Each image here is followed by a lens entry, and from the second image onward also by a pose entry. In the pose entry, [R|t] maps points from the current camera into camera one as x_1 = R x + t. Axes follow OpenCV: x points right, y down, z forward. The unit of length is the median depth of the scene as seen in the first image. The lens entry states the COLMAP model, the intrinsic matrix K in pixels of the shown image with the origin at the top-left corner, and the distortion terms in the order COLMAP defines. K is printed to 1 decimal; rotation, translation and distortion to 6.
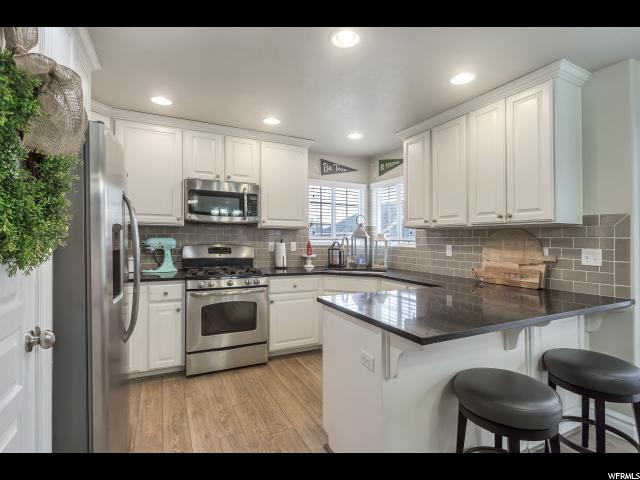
lens RADIAL K [[313.2, 0, 319.4], [0, 313.2, 240.9], [0, 0, 1]] dist [-0.005276, 0.000100]
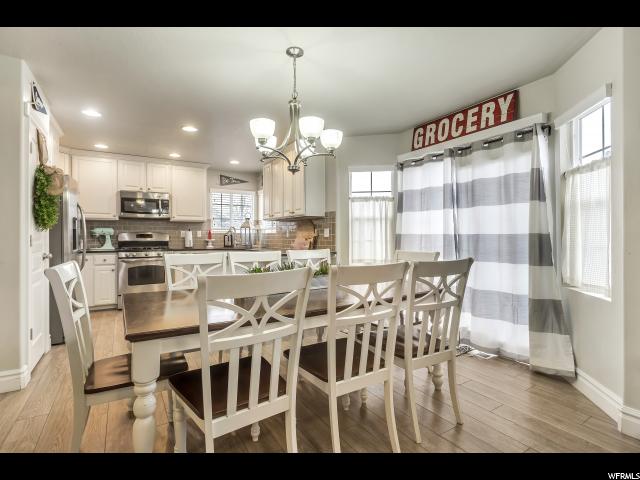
lens RADIAL K [[313.2, 0, 319.6], [0, 313.2, 233.2], [0, 0, 1]] dist [-0.005276, 0.000100]
pose [[0.995225, -0.013147, 0.096720, 0.415929], [0.014447, 0.999814, -0.012752, 0.051742], [-0.096535, 0.014088, 0.995230, -0.656202]]
